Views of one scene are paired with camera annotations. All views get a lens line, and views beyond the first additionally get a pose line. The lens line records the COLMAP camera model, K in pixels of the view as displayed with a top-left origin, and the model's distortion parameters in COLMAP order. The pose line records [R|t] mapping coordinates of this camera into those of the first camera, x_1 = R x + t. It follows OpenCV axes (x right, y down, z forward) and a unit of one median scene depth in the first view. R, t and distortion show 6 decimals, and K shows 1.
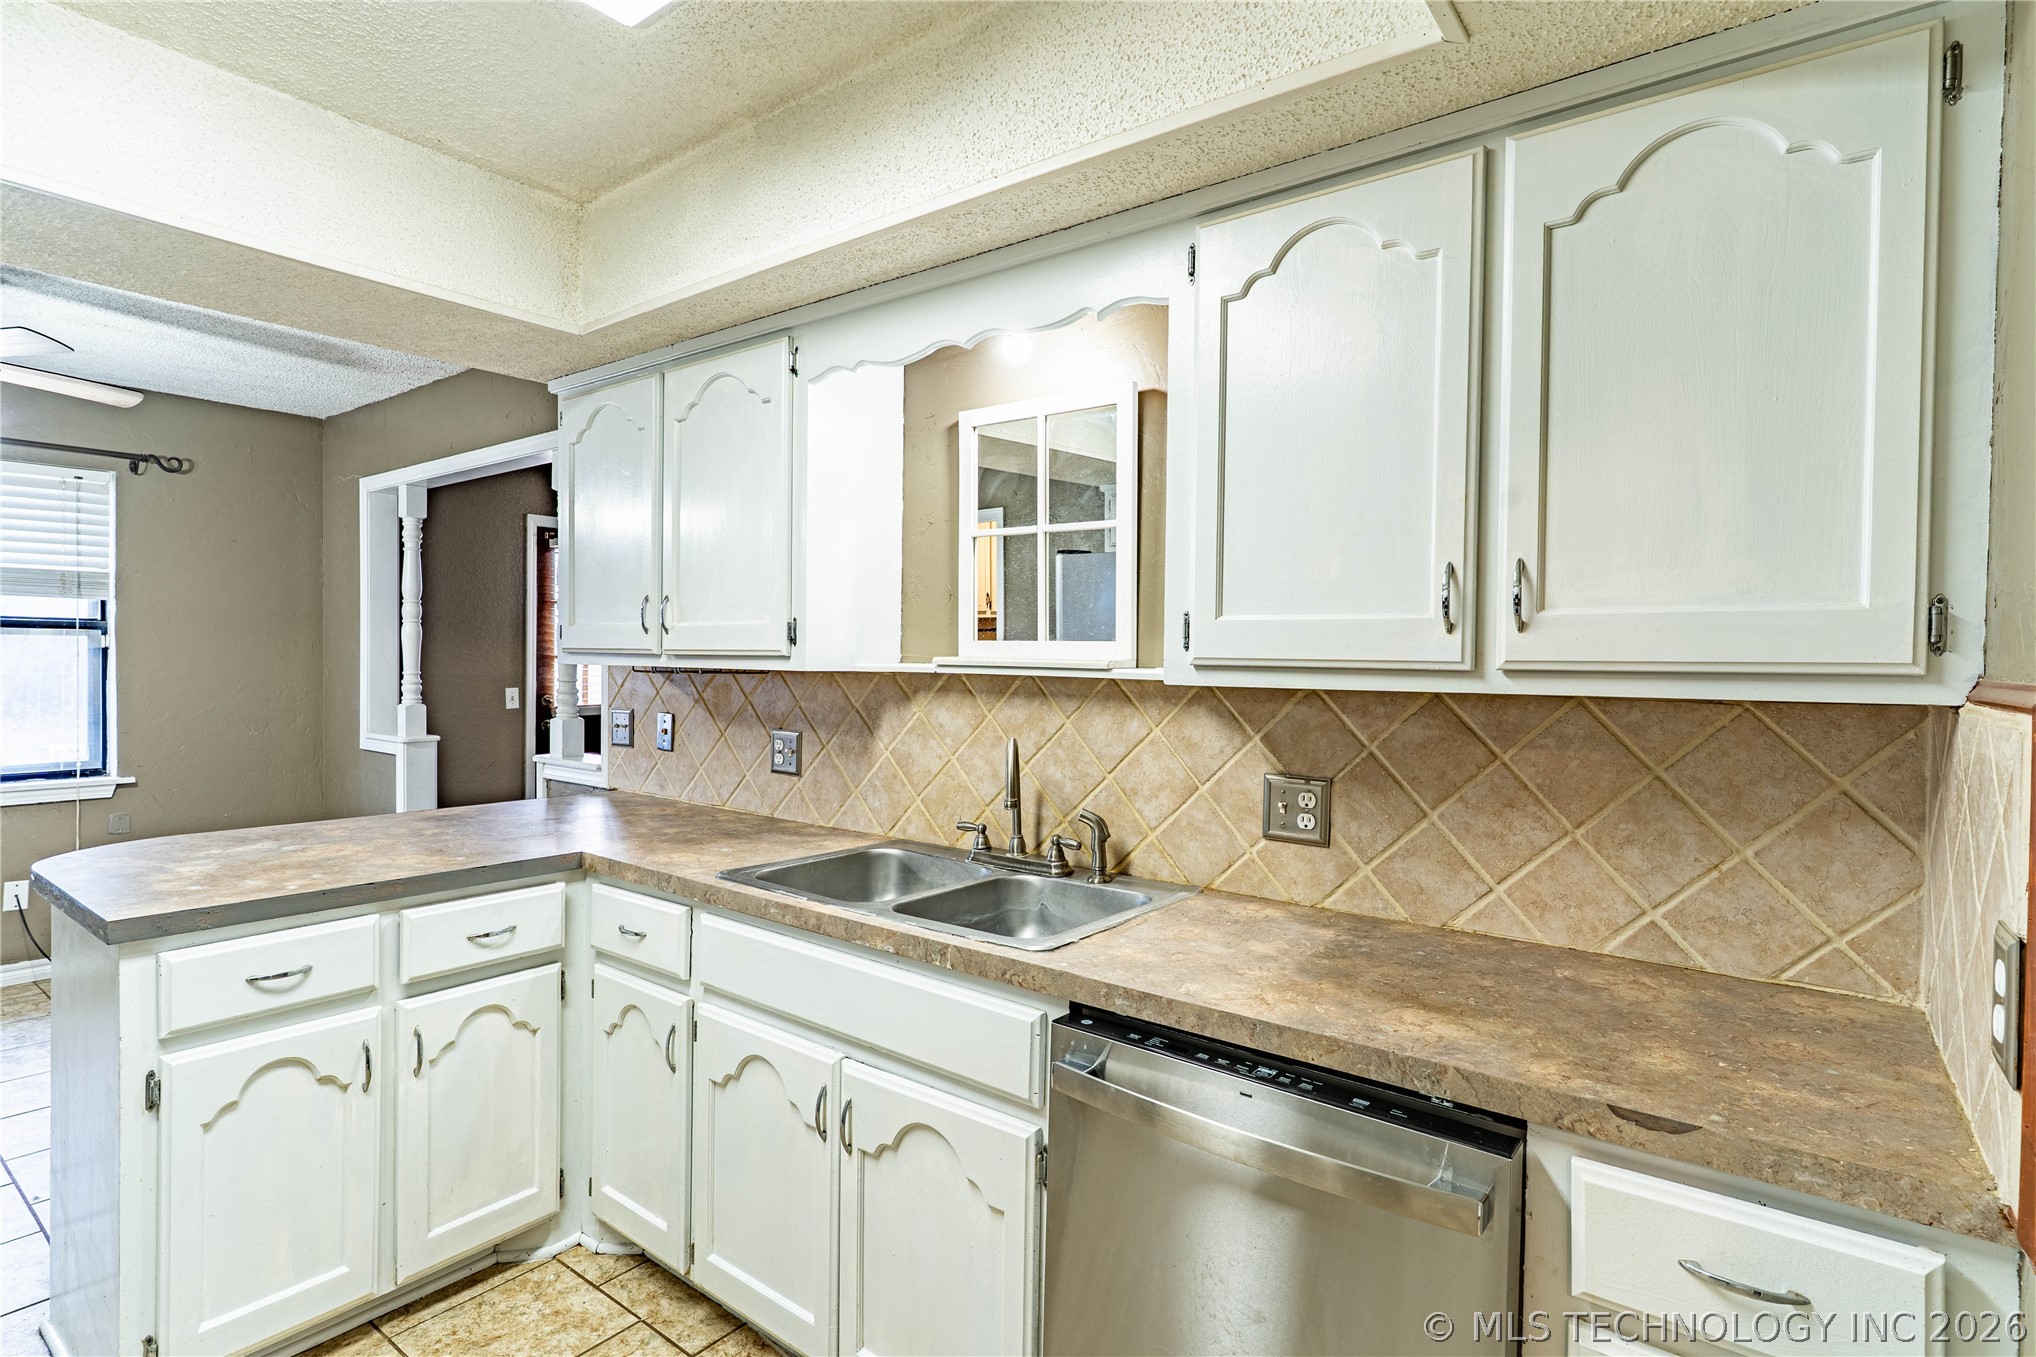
lens RADIAL K [[1001.2, 0, 1020.0], [0, 1001.2, 673.9], [0, 0, 1]] dist [0.003616, 0.000434]
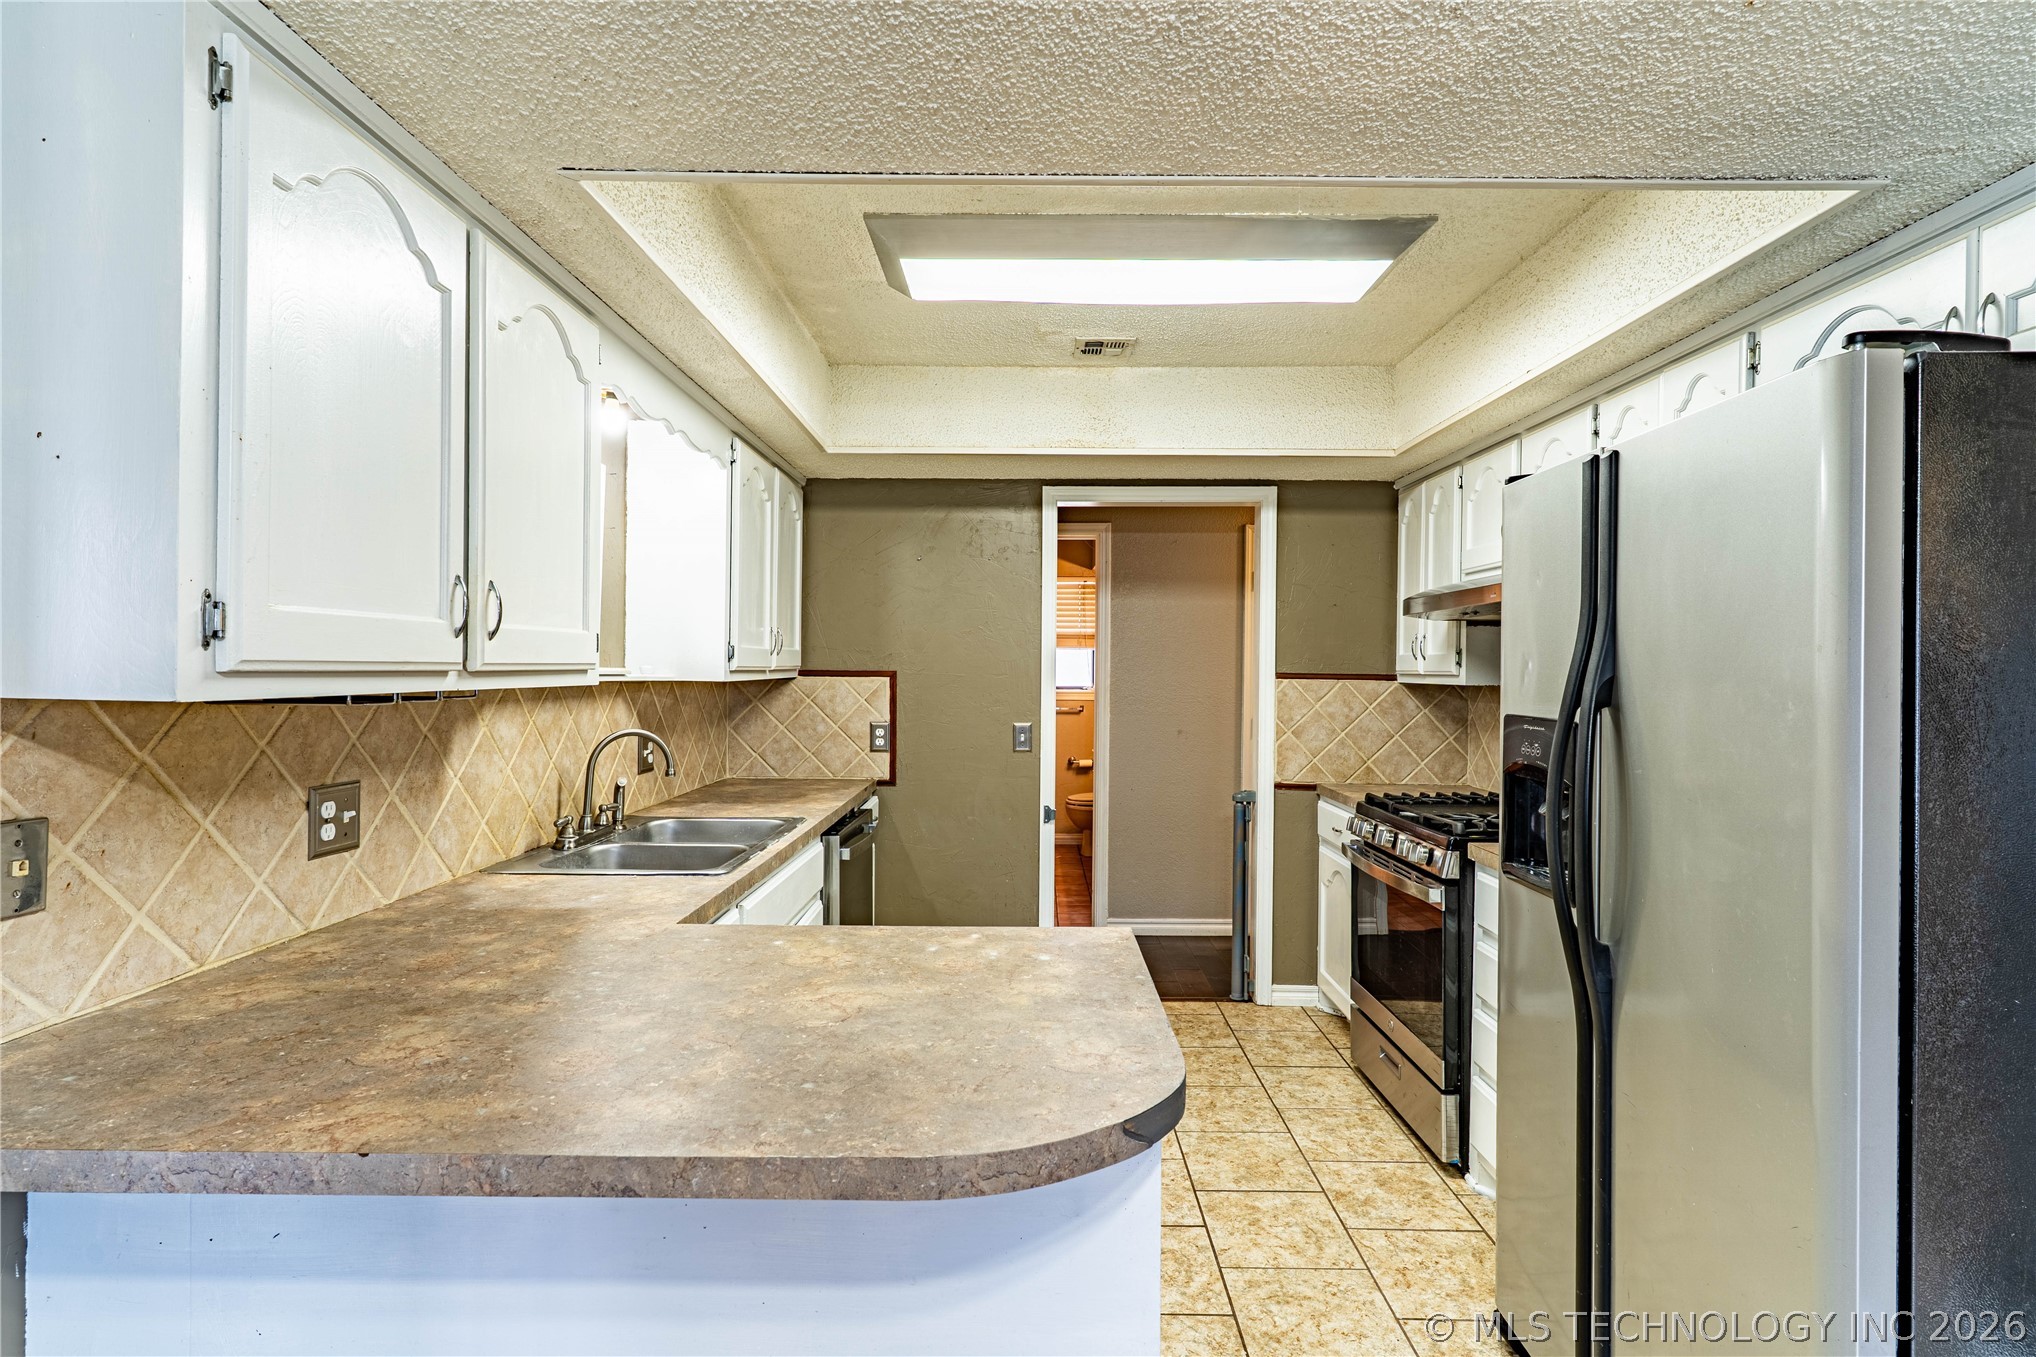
lens RADIAL K [[1001.2, 0, 1016.9], [0, 1001.2, 673.6], [0, 0, 1]] dist [0.003616, 0.000434]
pose [[-0.618170, -0.011806, 0.785955, -1.139788], [0.006191, 0.999783, 0.019887, -0.027476], [-0.786020, 0.017160, -0.617963, 1.191417]]
